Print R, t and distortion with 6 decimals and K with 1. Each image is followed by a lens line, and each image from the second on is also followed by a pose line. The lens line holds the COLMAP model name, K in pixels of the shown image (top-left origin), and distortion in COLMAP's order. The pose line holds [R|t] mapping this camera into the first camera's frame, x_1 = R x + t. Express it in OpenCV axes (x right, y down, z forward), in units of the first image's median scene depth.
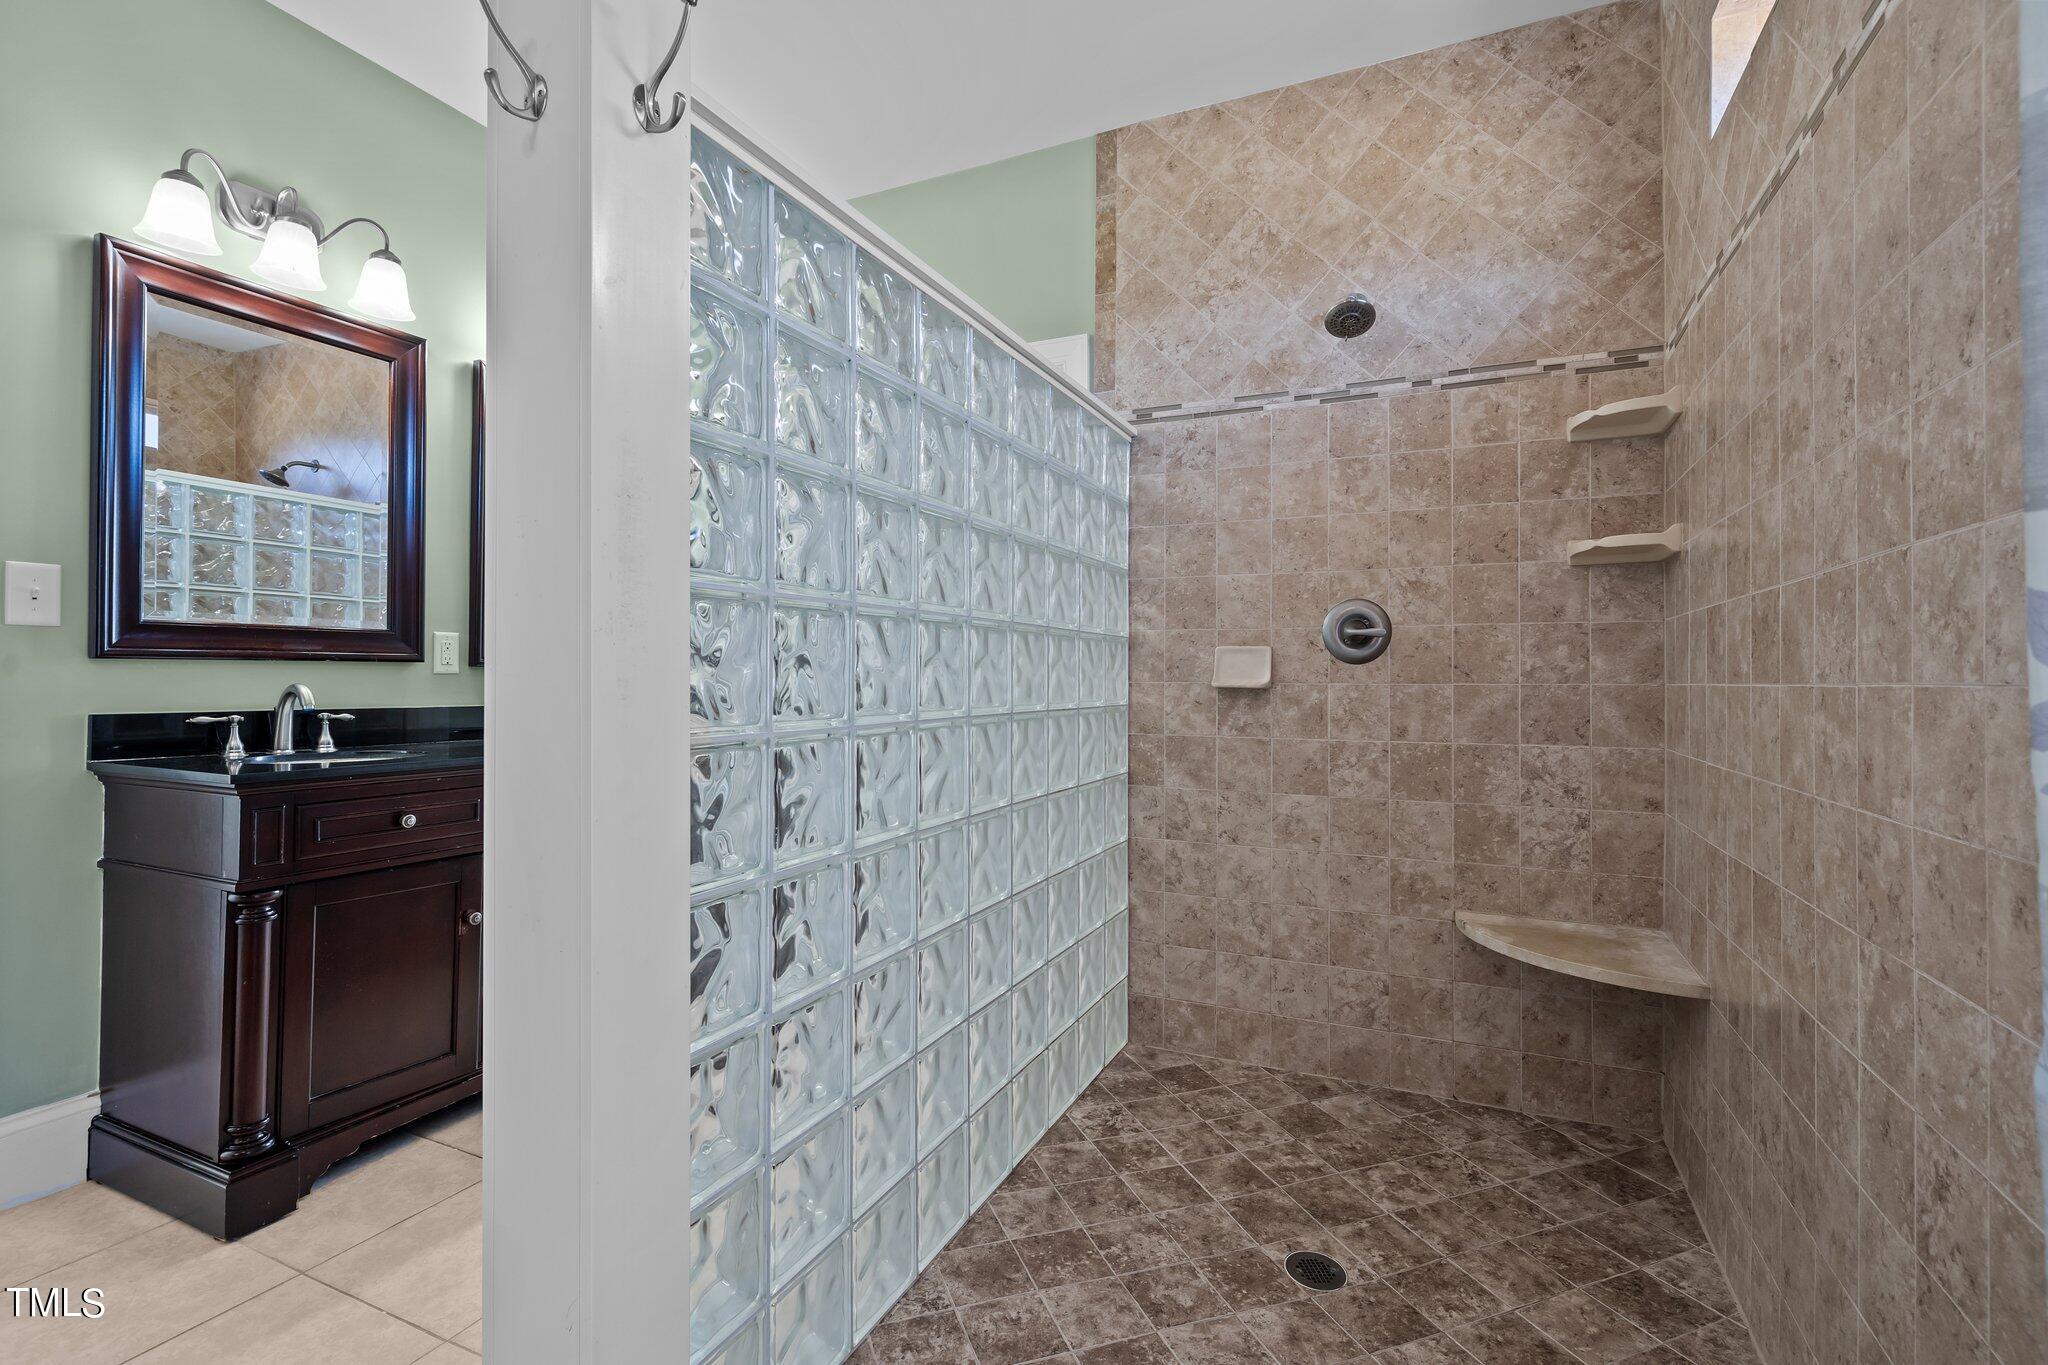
lens RADIAL K [[938.7, 0, 1015.4], [0, 938.7, 676.1], [0, 0, 1]] dist [-0.005483, -0.000491]
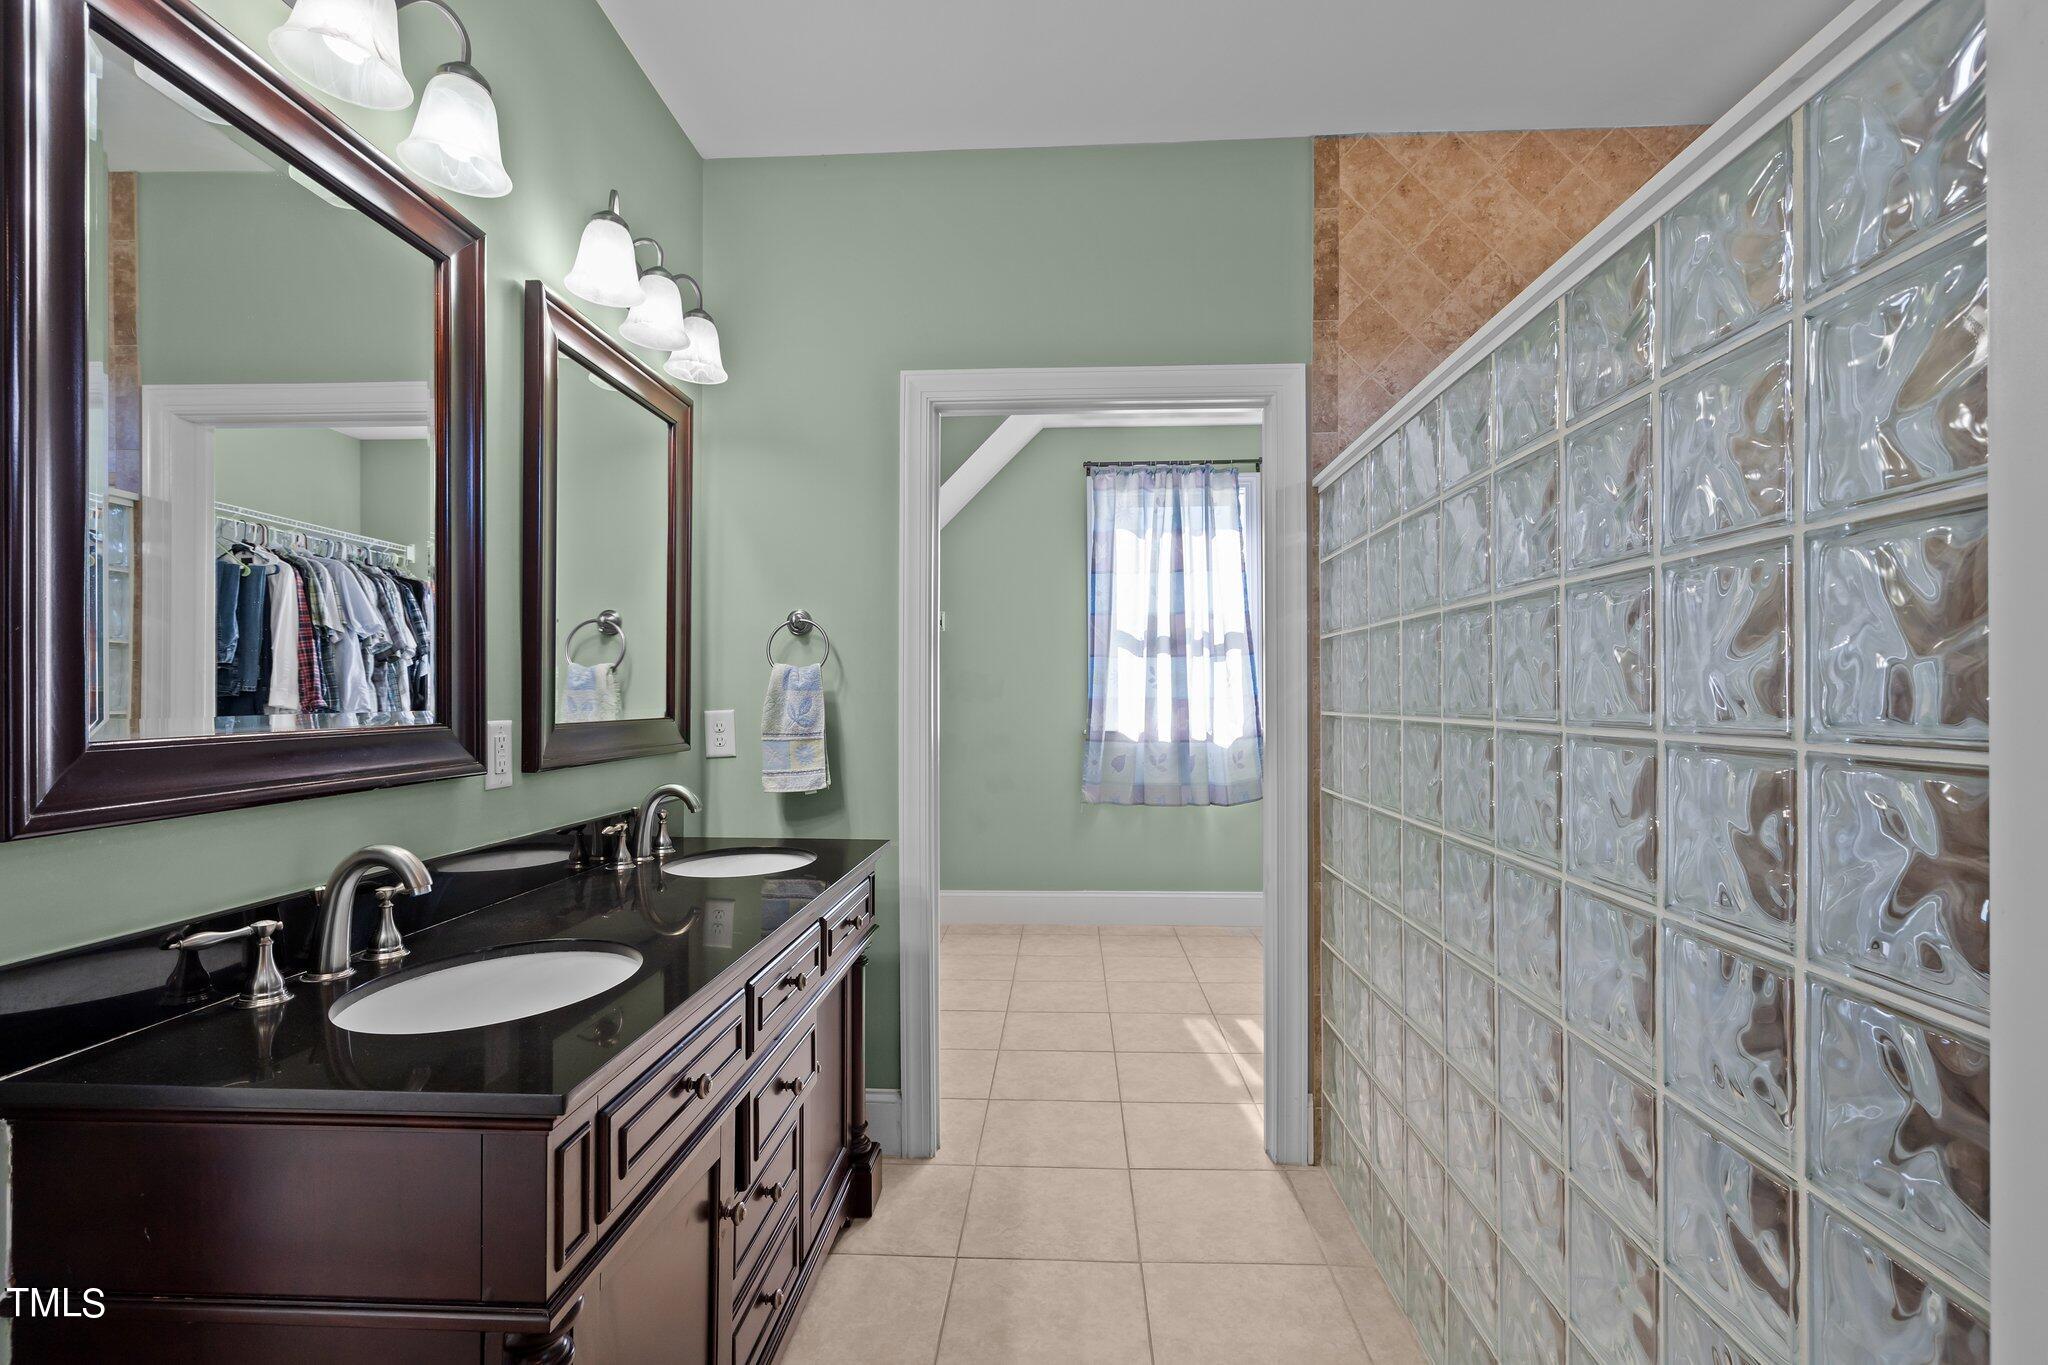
lens RADIAL K [[938.7, 0, 1023.4], [0, 938.7, 694.2], [0, 0, 1]] dist [-0.005483, -0.000491]
pose [[0.930409, -0.000460, 0.366522, -0.506369], [0.001045, 0.999998, -0.001399, -0.061741], [-0.366521, 0.001684, 0.930408, 0.304318]]
